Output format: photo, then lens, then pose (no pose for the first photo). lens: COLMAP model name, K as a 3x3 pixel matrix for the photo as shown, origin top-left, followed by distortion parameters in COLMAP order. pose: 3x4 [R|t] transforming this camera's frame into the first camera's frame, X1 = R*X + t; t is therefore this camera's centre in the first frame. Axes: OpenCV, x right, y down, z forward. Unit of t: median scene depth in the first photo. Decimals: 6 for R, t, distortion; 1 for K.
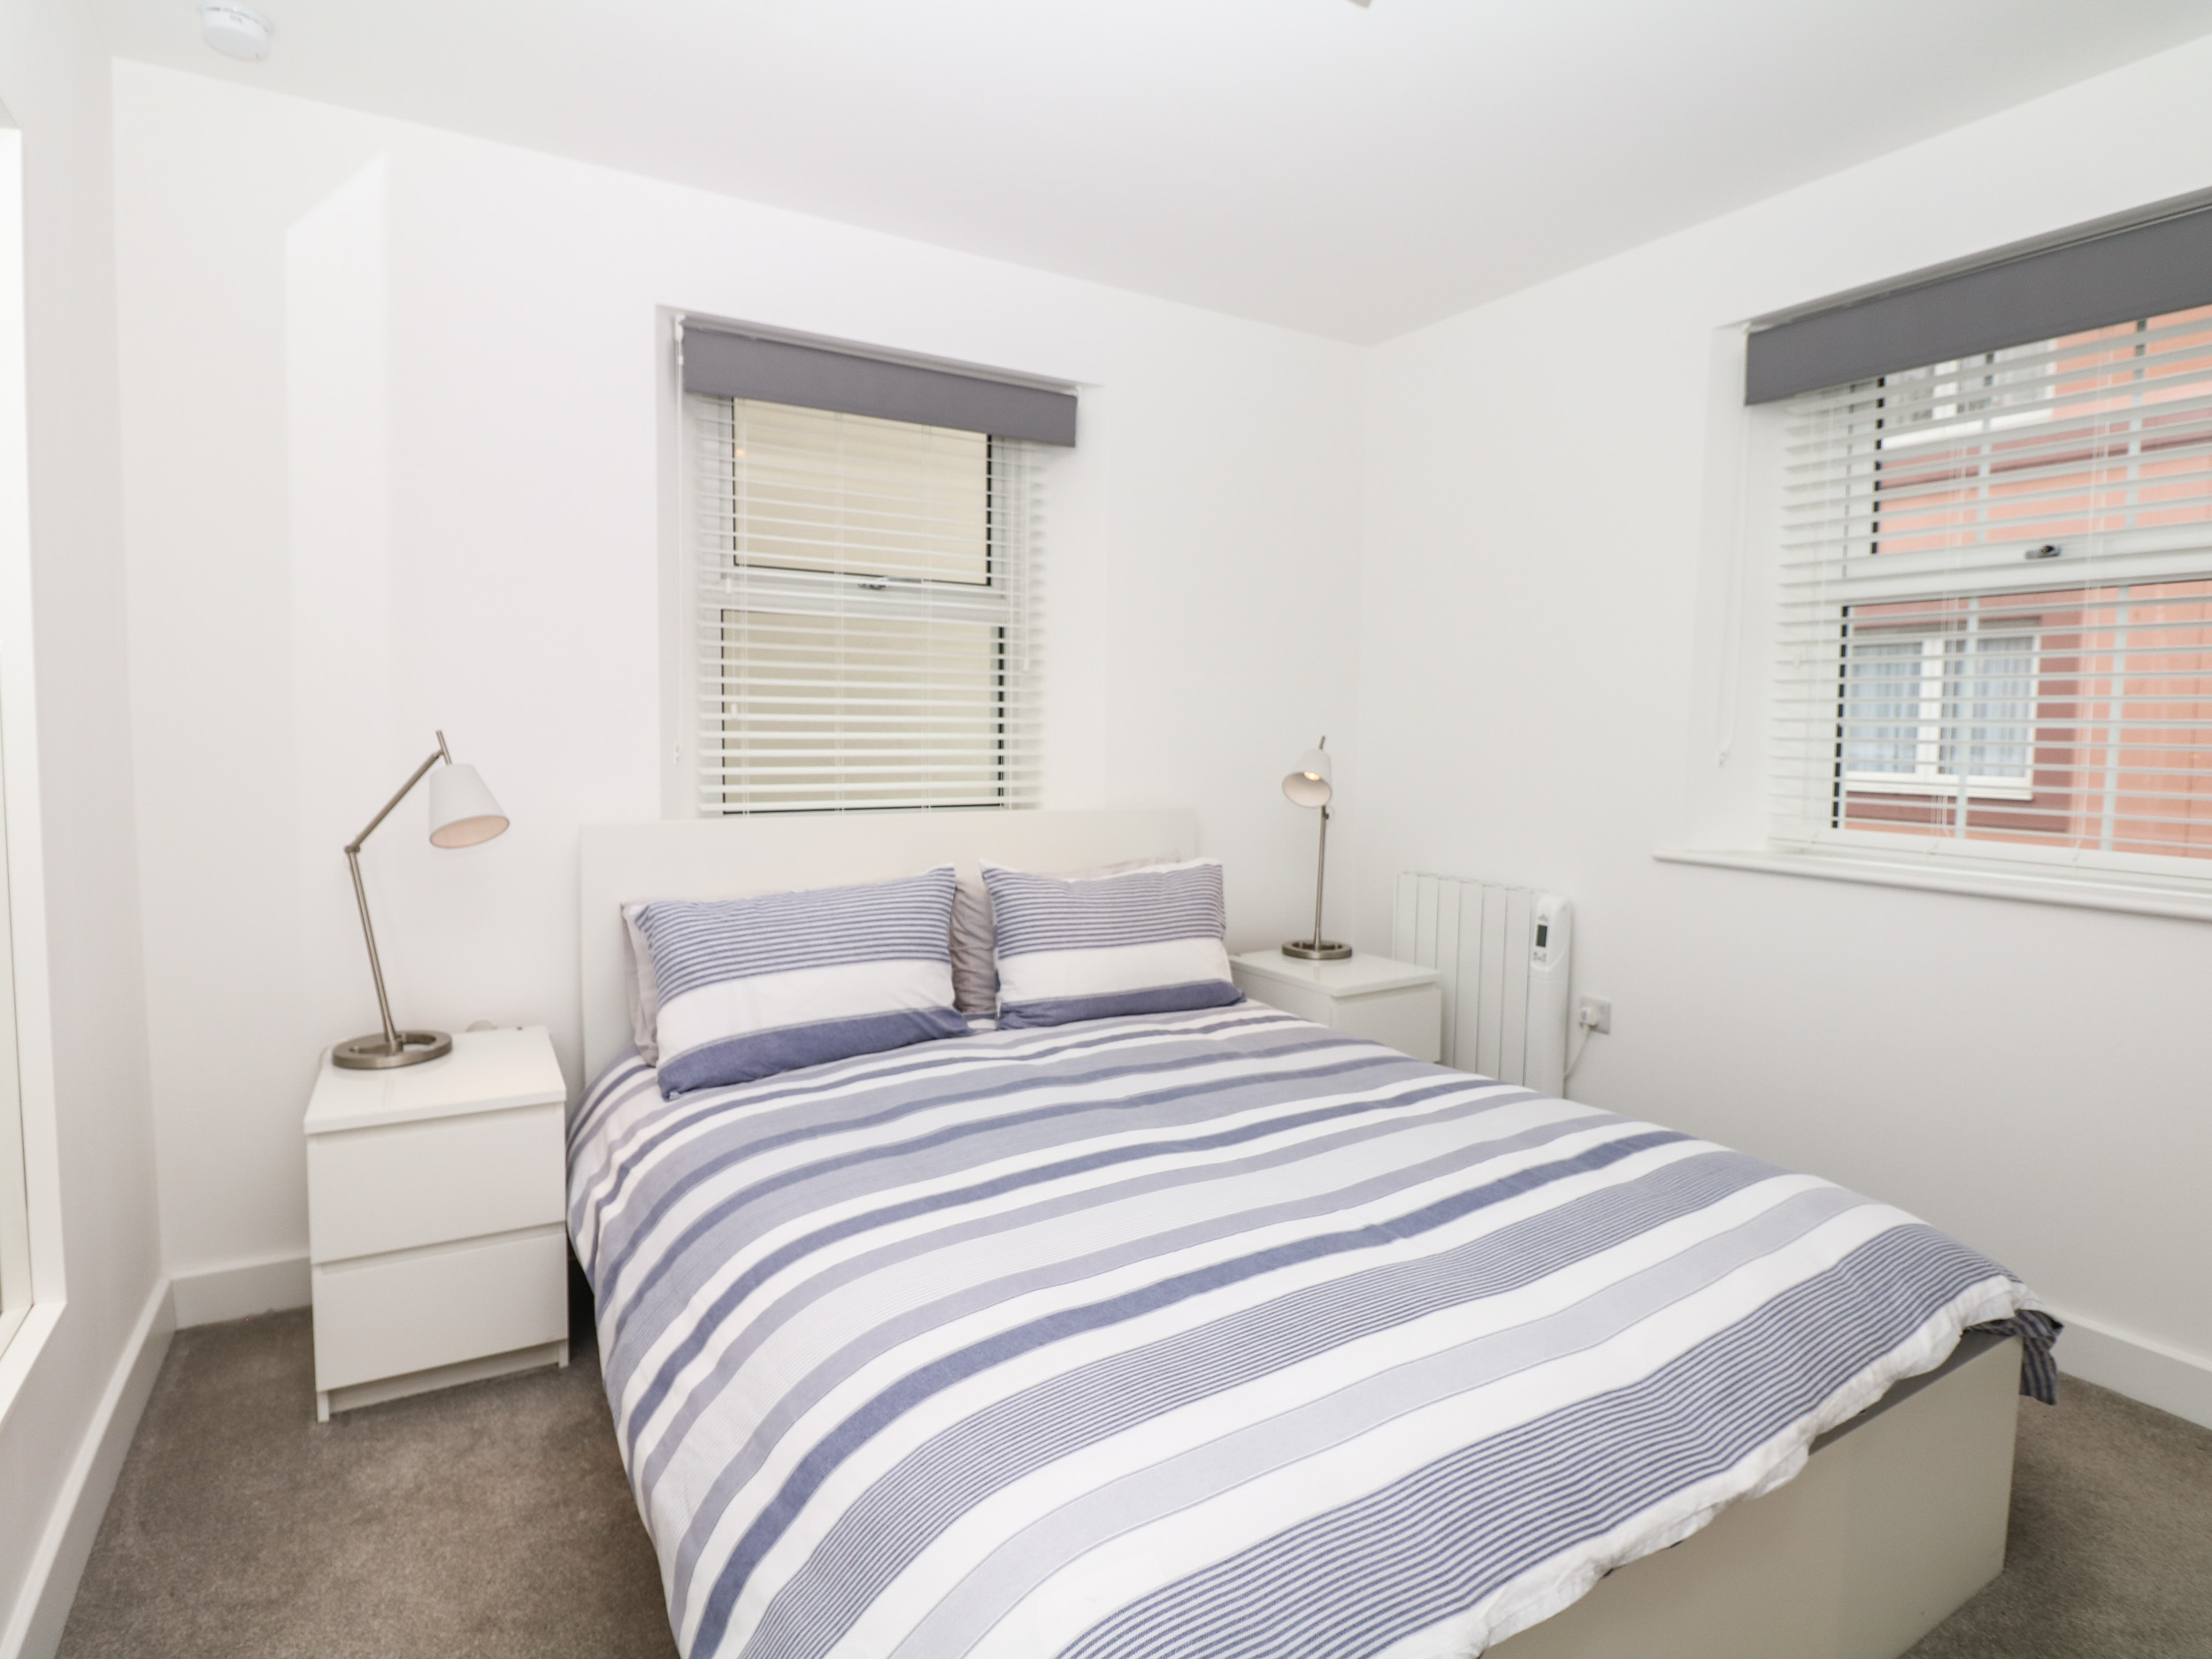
lens RADIAL K [[1119.7, 0, 1095.7], [0, 1119.7, 827.0], [0, 0, 1]] dist [-0.000216, -0.000949]
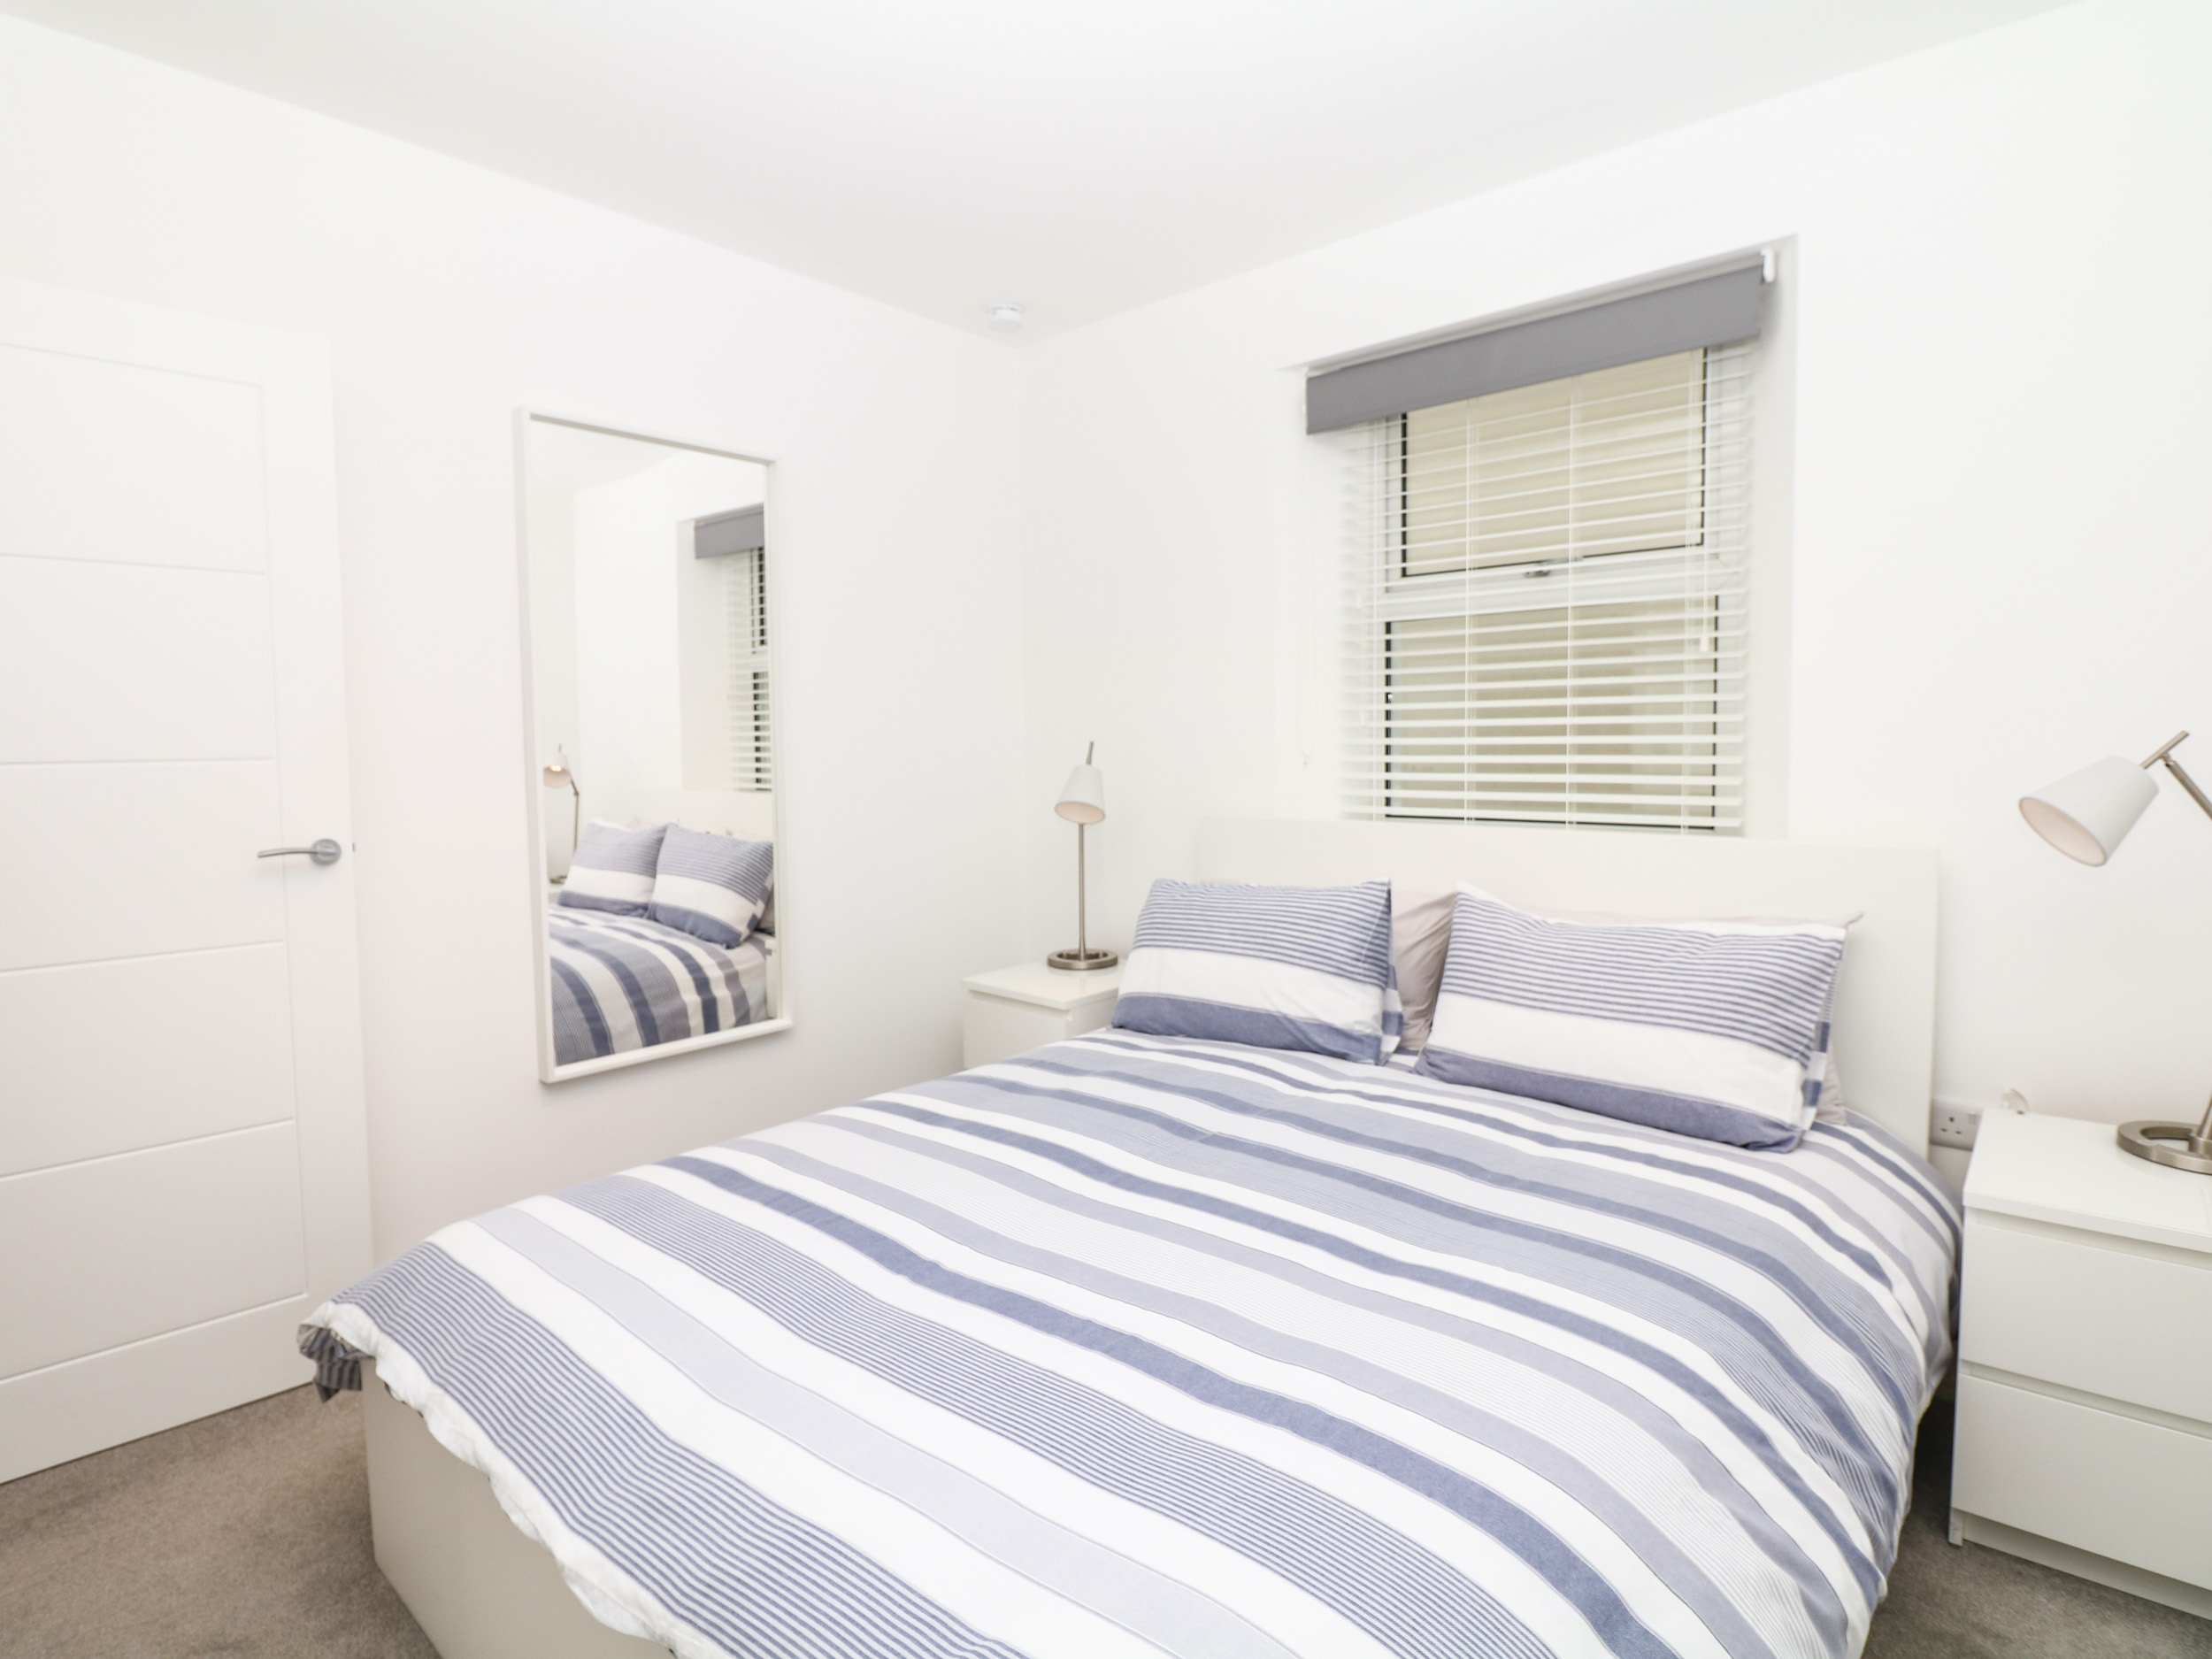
lens RADIAL K [[1119.7, 0, 1095.8], [0, 1119.7, 832.7], [0, 0, 1]] dist [-0.000216, -0.000949]
pose [[0.318958, 0.065390, -0.945510, 0.716521], [-0.065976, 0.996729, 0.046676, -0.034987], [0.945470, 0.047493, 0.322229, 0.502964]]
